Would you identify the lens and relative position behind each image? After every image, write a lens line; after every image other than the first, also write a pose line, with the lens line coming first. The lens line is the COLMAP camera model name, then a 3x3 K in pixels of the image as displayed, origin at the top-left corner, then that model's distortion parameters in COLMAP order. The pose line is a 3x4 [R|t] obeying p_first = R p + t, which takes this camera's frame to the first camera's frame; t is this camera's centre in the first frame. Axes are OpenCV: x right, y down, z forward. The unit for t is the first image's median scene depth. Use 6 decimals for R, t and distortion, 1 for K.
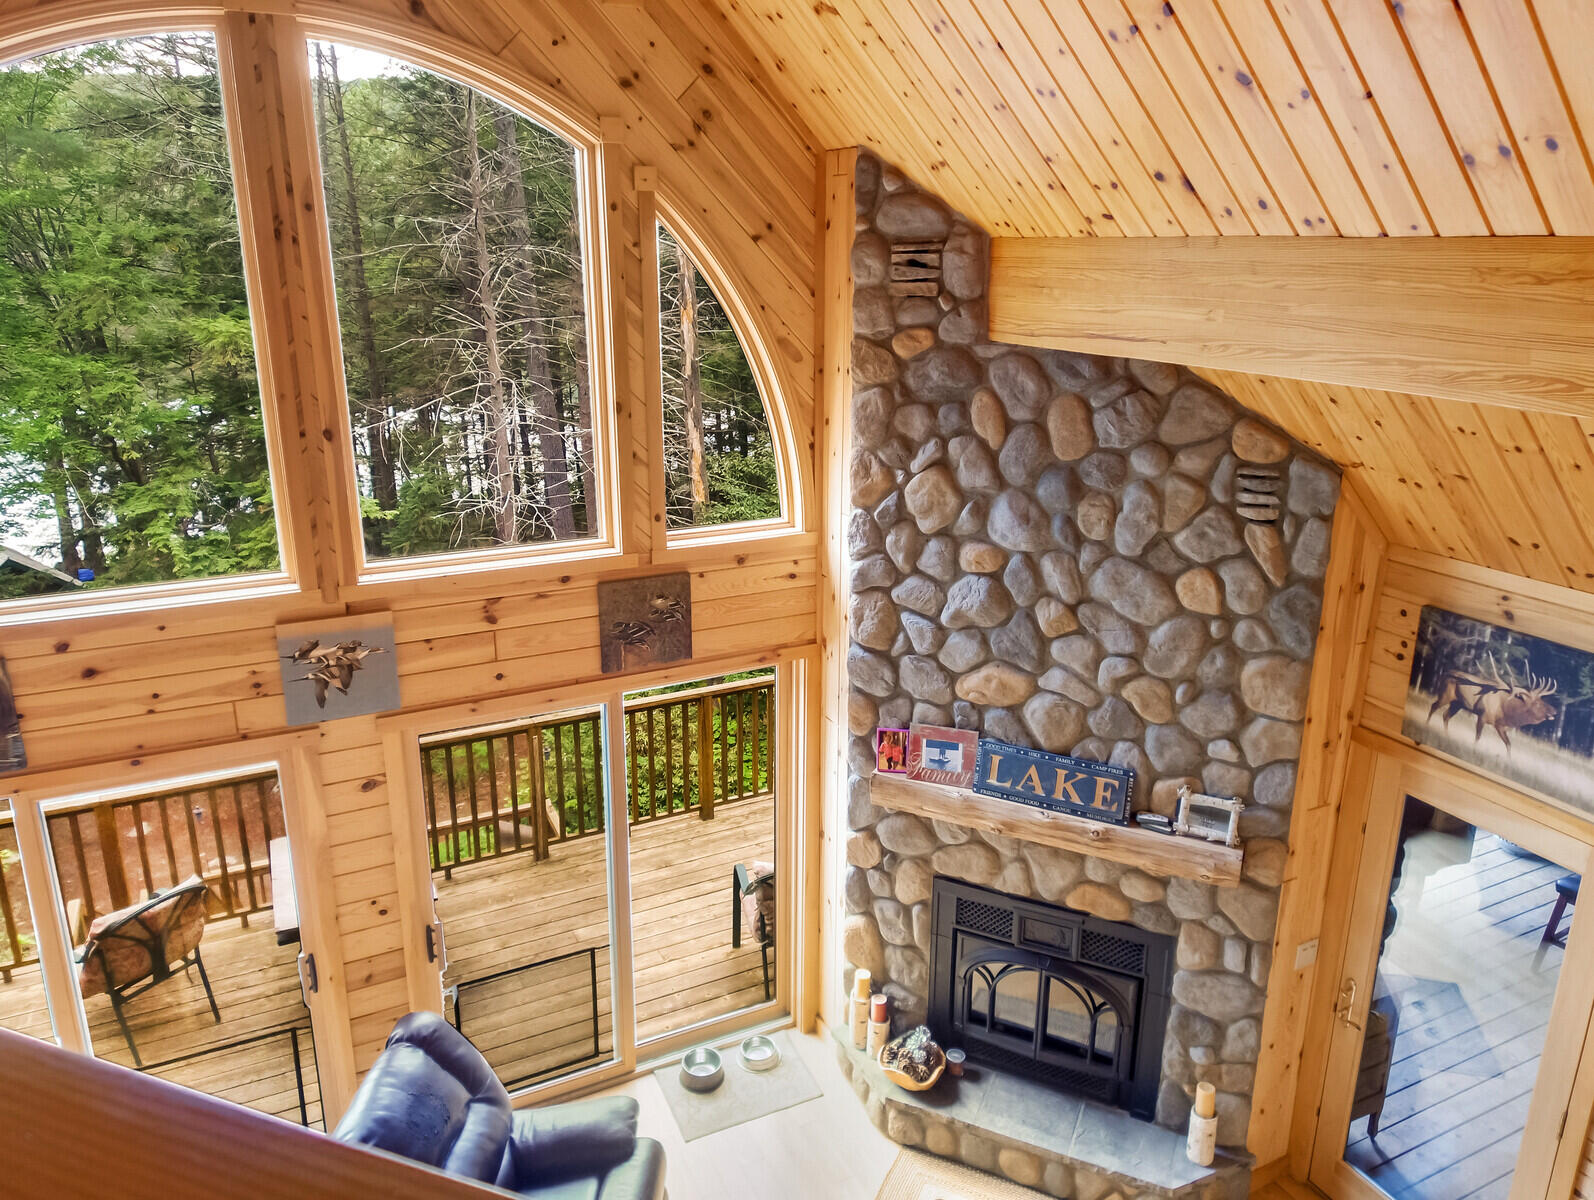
lens RADIAL K [[1100.5, 0, 786.3], [0, 1100.5, 560.9], [0, 0, 1]] dist [0.103168, -0.150987]
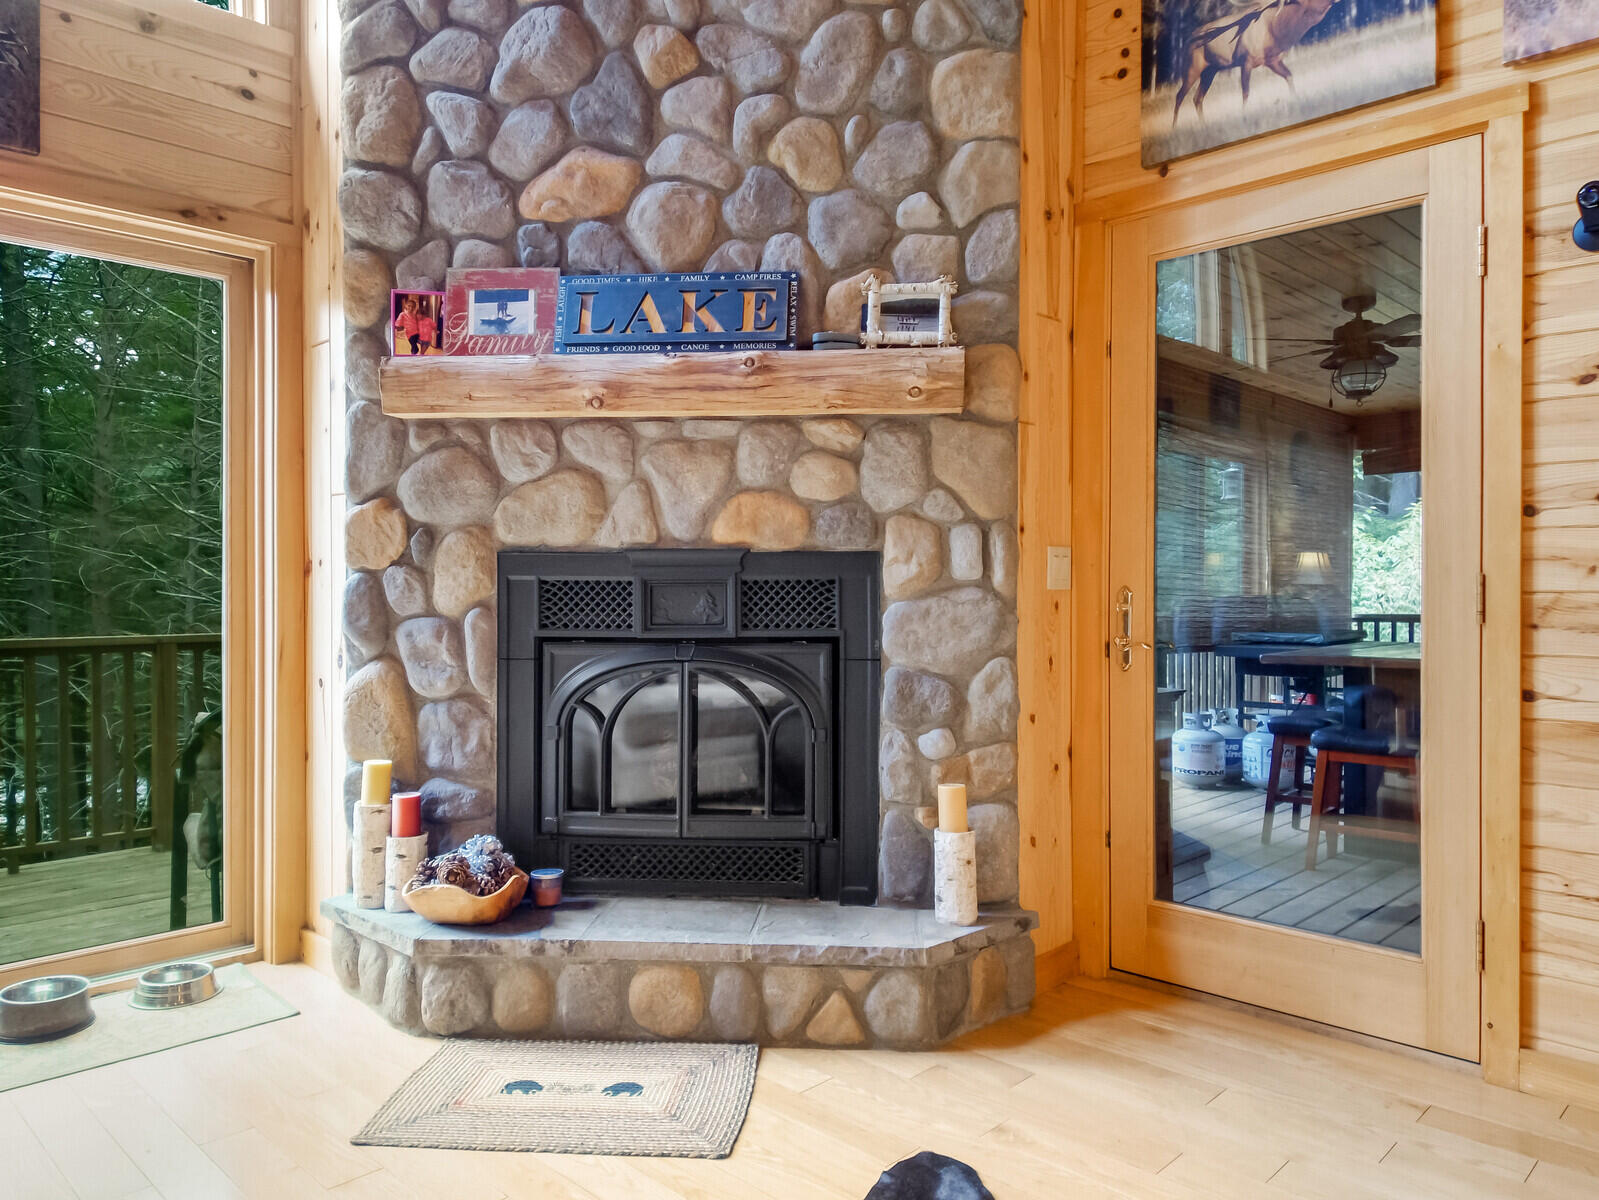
lens RADIAL K [[1118.5, 0, 810.0], [0, 1118.5, 595.5], [0, 0, 1]] dist [0.065515, -0.073615]
pose [[0.939092, -0.005062, 0.343629, 0.092788], [0.096896, 0.963225, -0.250616, 0.537039], [-0.329723, 0.268647, 0.905048, 0.453539]]
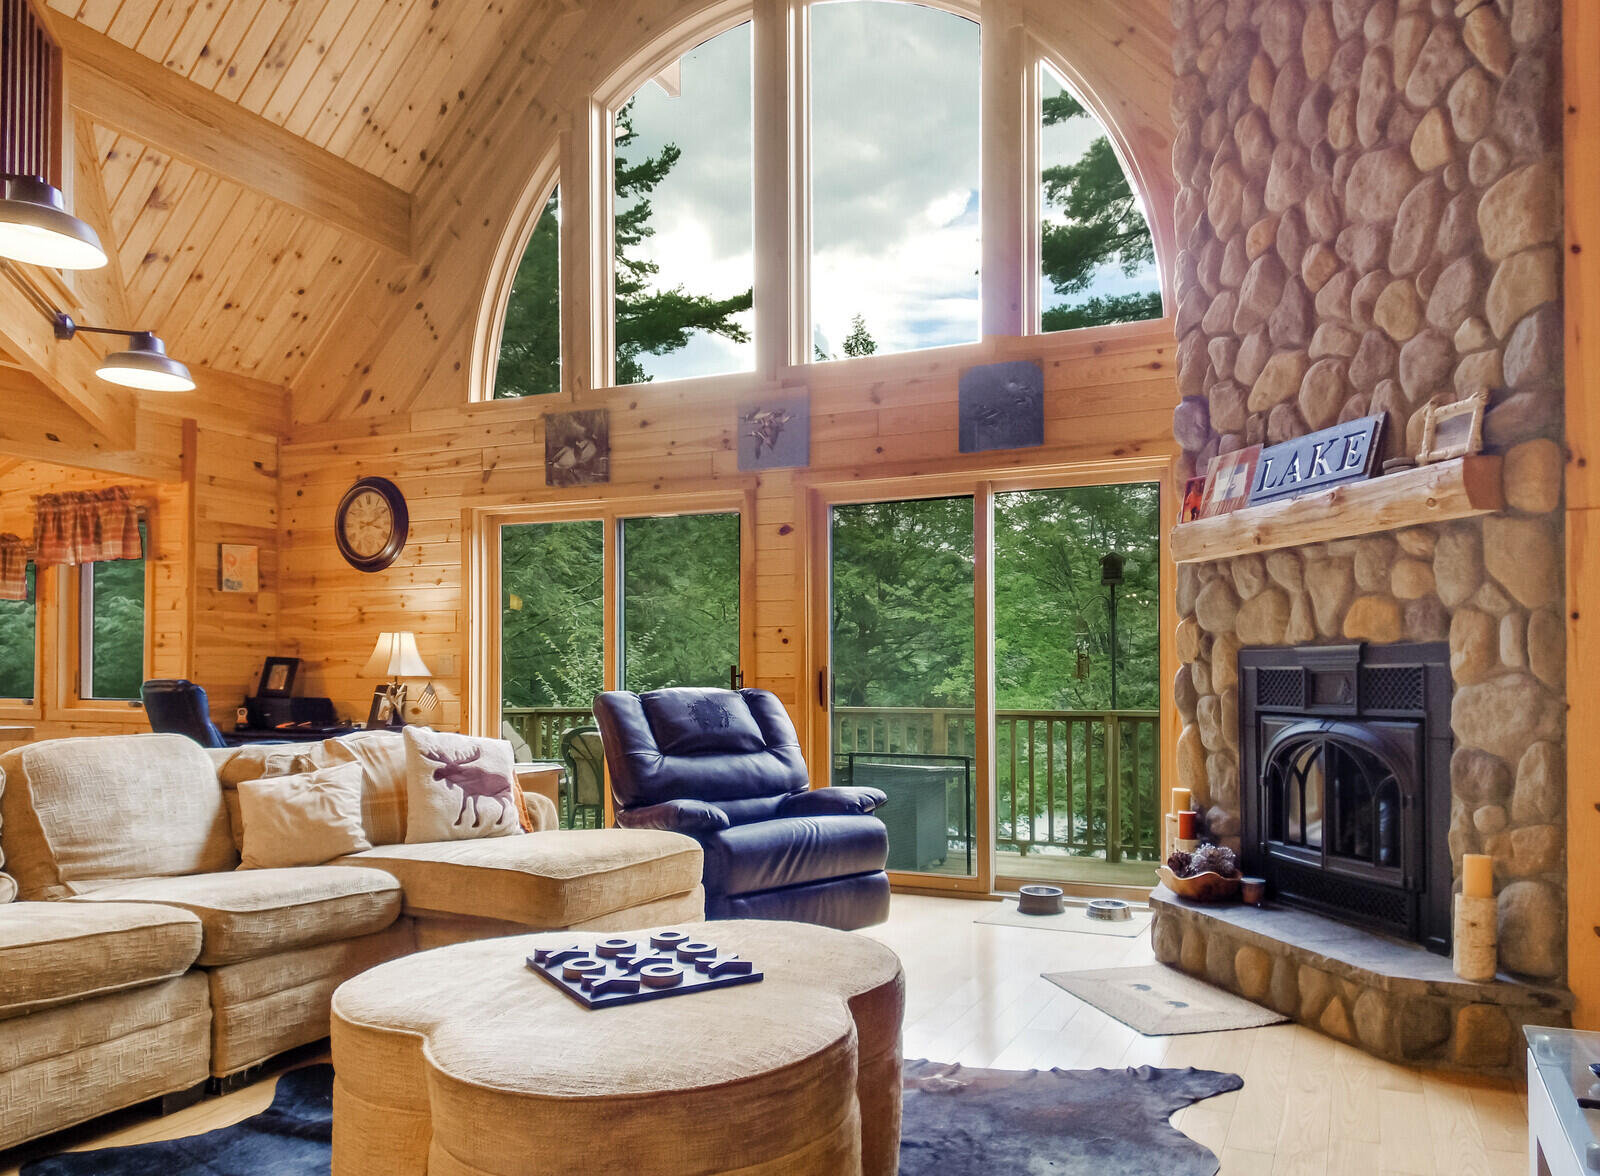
lens RADIAL K [[1132.0, 0, 847.4], [0, 1132.0, 677.2], [0, 0, 1]] dist [0.045137, -0.054890]
pose [[0.656275, -0.002664, -0.754517, 0.668852], [-0.205710, 0.961480, -0.182320, 0.592270], [0.725939, 0.274863, 0.630447, 0.272551]]
